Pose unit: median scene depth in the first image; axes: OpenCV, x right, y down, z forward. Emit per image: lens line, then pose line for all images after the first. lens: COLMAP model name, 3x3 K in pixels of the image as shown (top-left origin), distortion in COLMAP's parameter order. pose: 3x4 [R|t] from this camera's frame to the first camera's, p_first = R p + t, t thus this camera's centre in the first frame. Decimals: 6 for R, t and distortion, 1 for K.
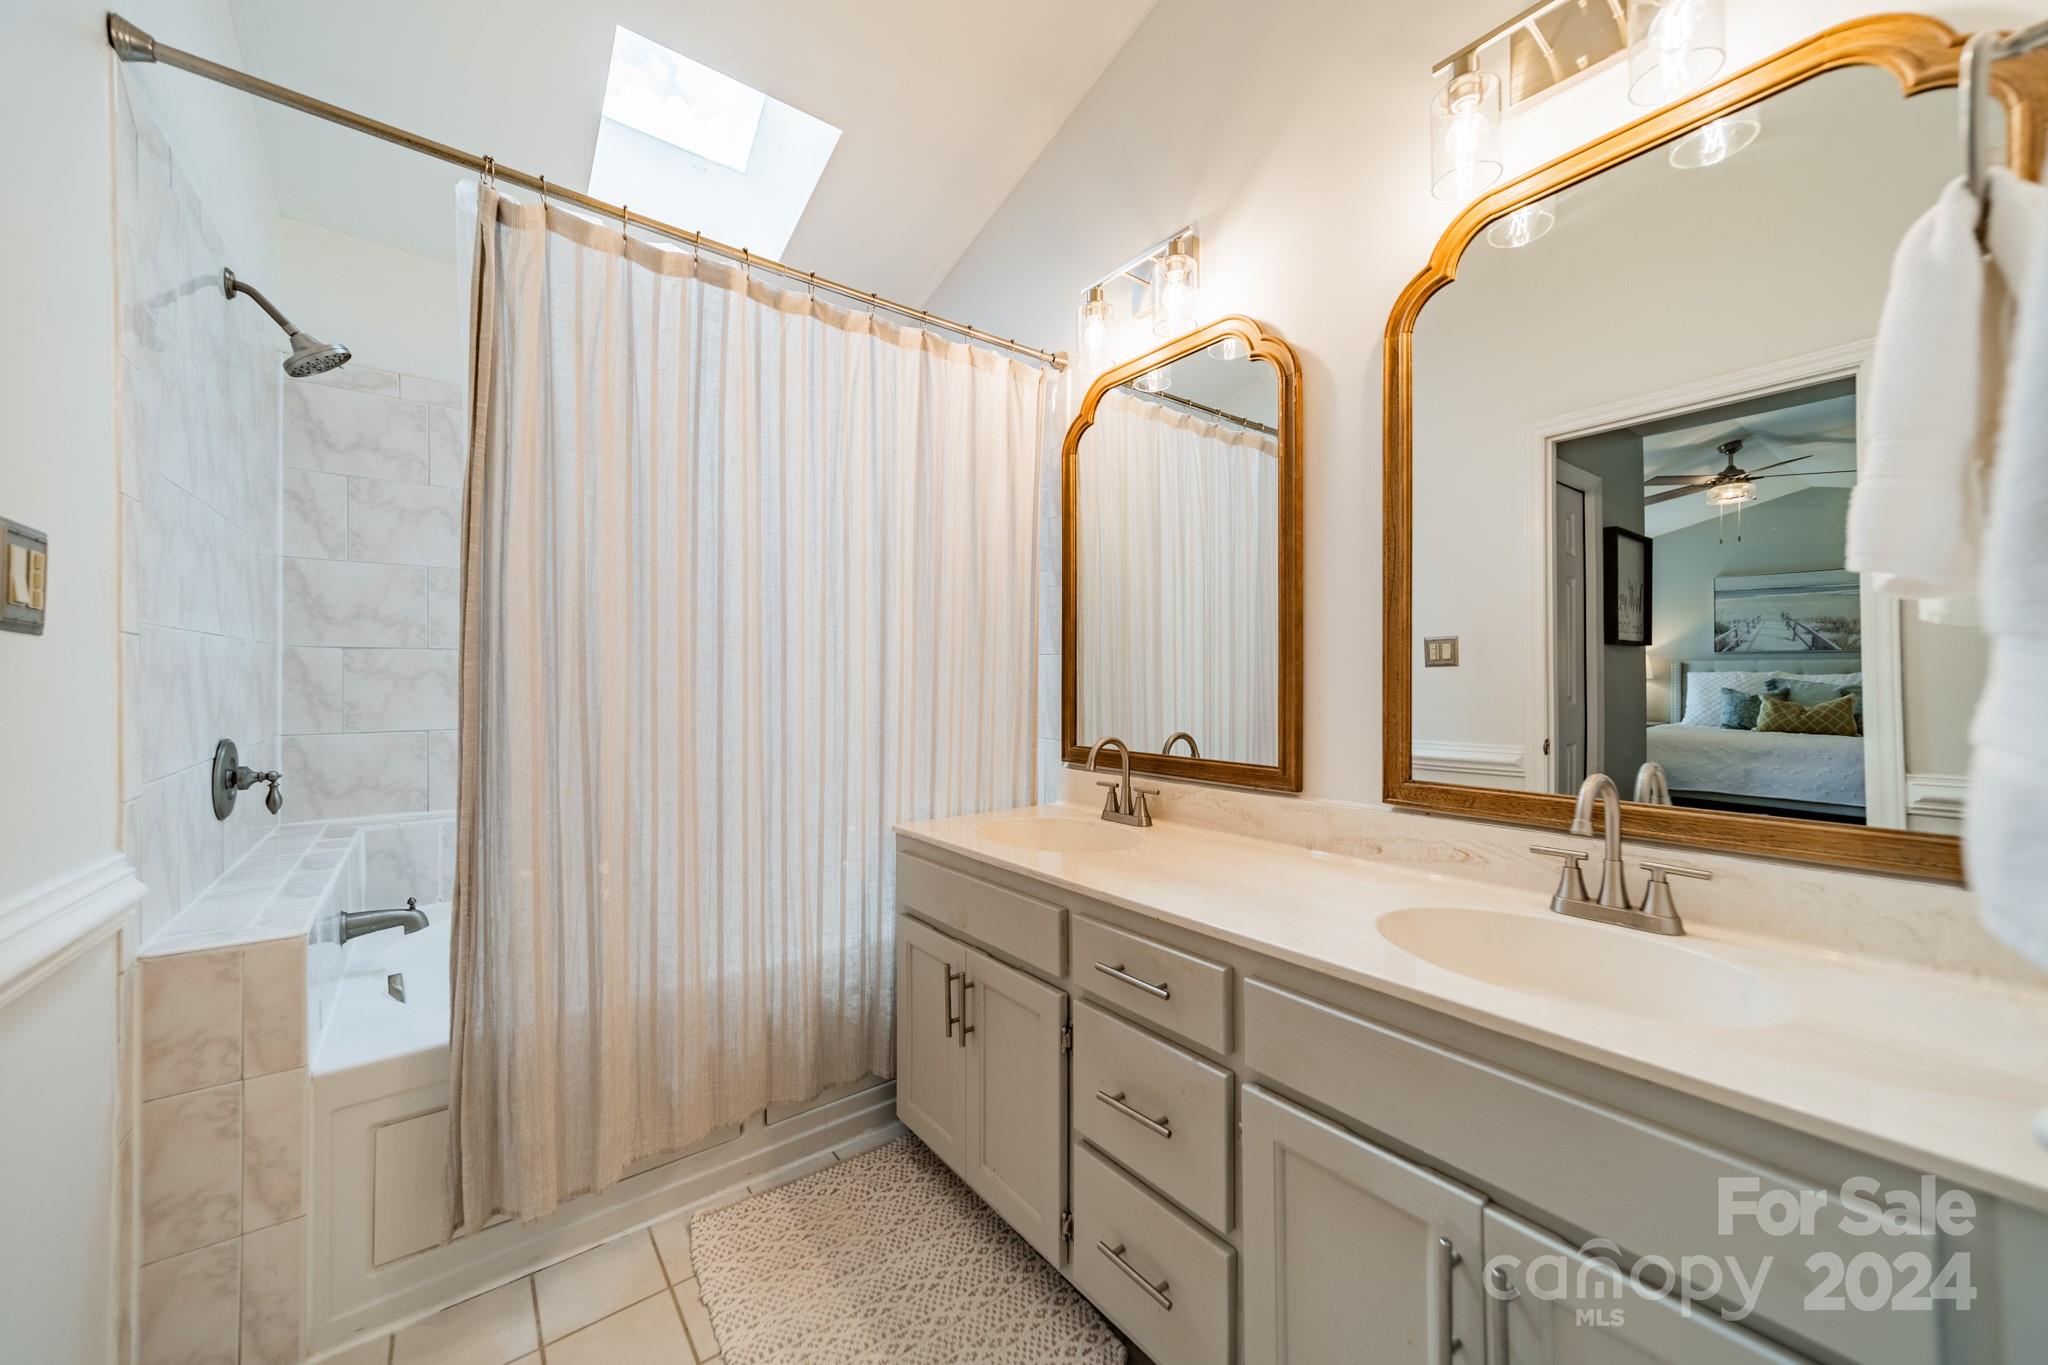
lens RADIAL K [[756.8, 0, 1026.4], [0, 756.8, 685.9], [0, 0, 1]] dist [0.009424, -0.000054]
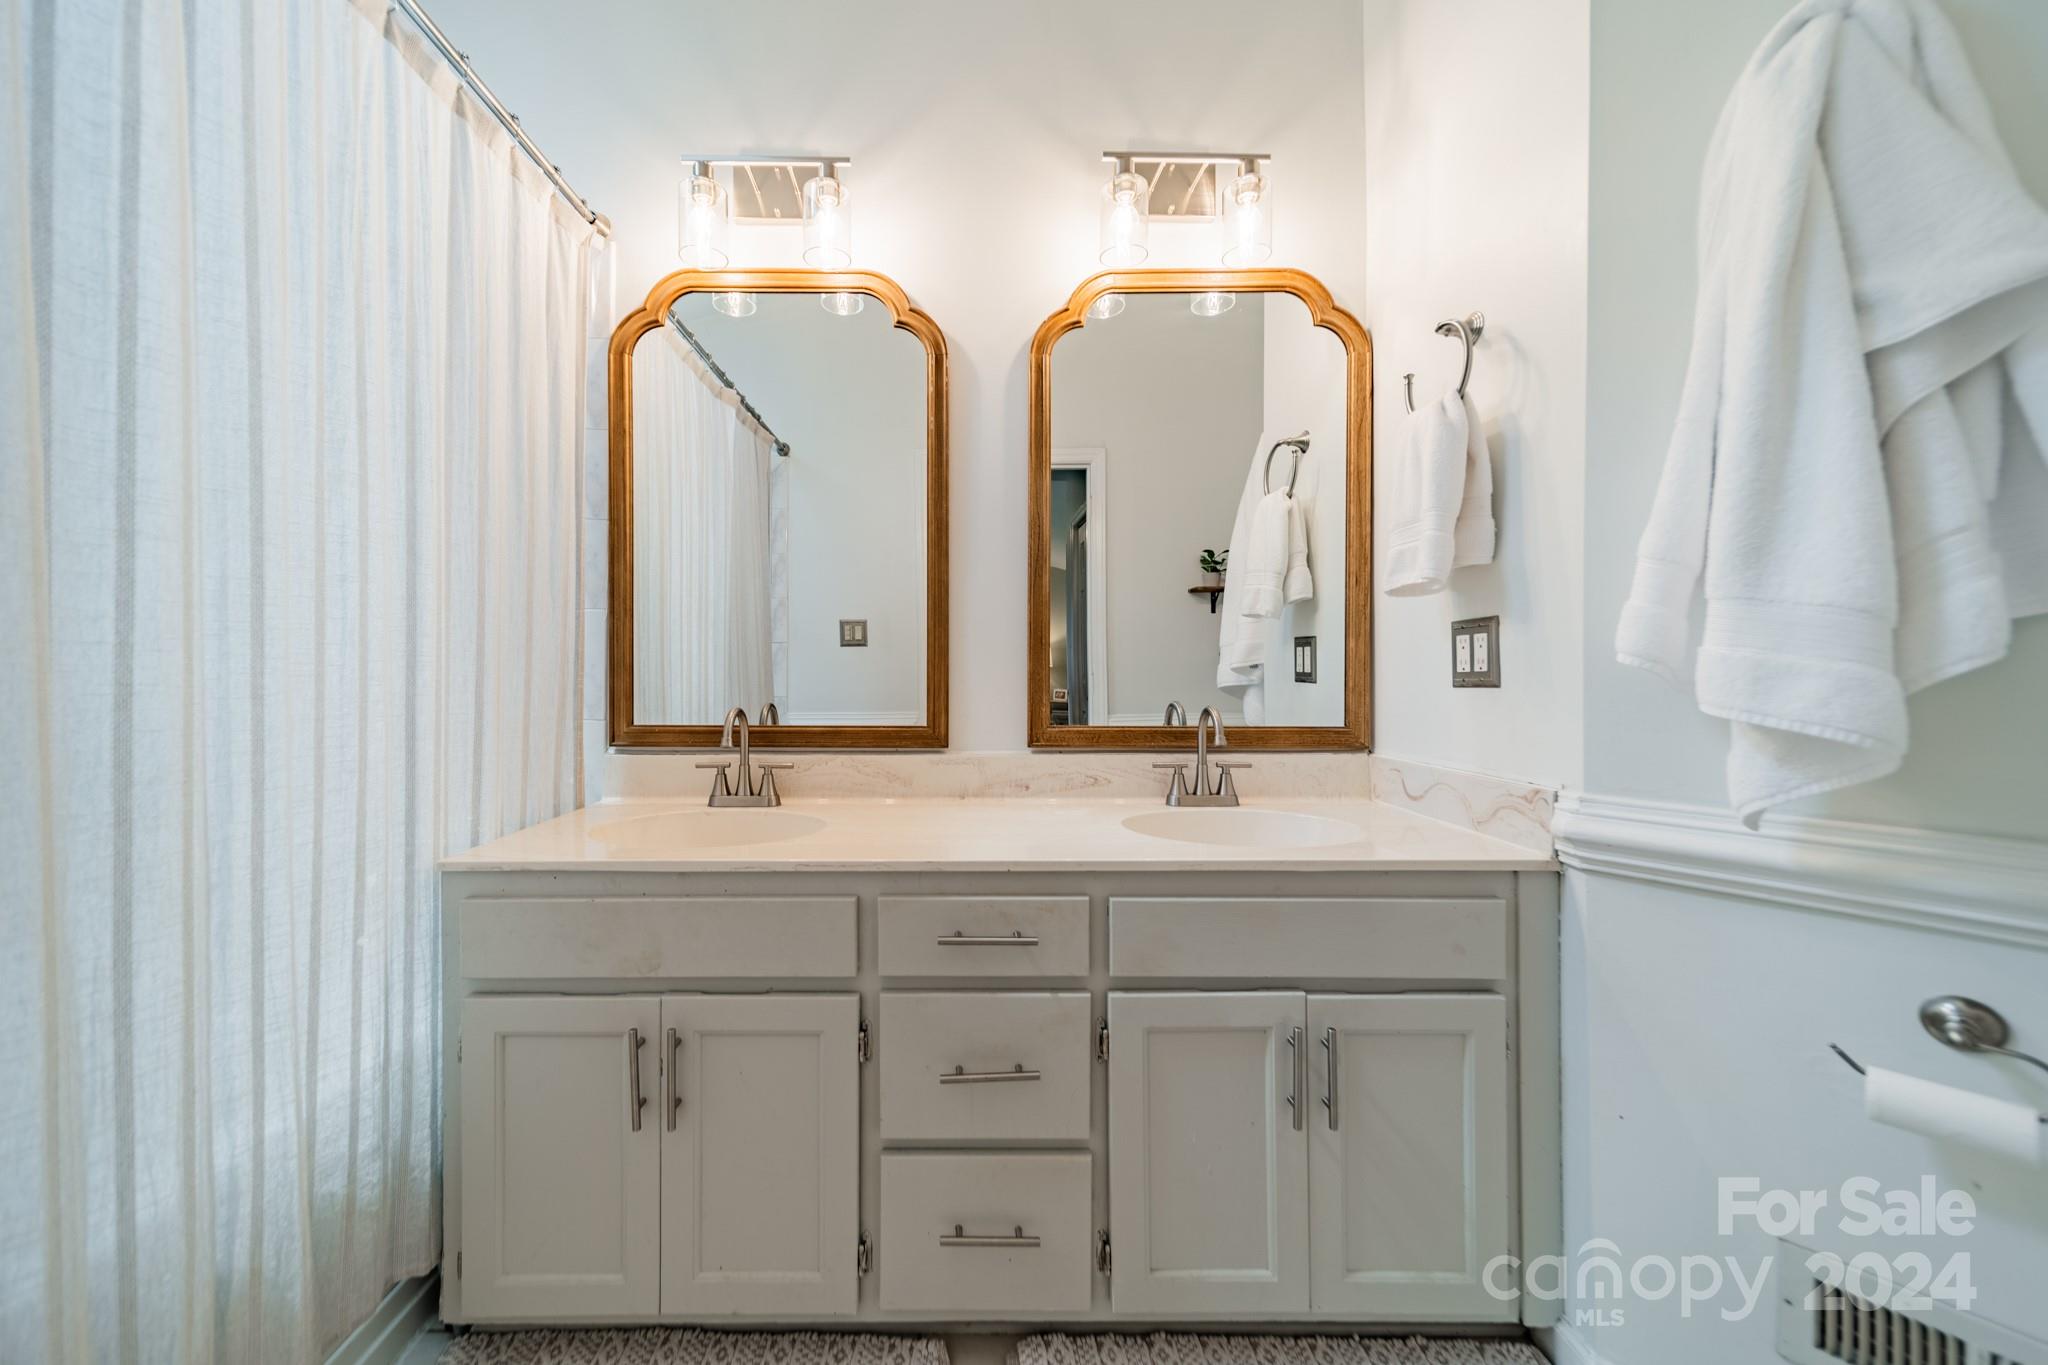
lens RADIAL K [[735.9, 0, 1026.2], [0, 735.9, 680.1], [0, 0, 1]] dist [0.009651, -0.000106]
pose [[0.612774, -0.011209, 0.790179, -0.395729], [0.002969, 0.999925, 0.011882, 0.031892], [-0.790253, -0.004935, 0.612761, 0.270418]]
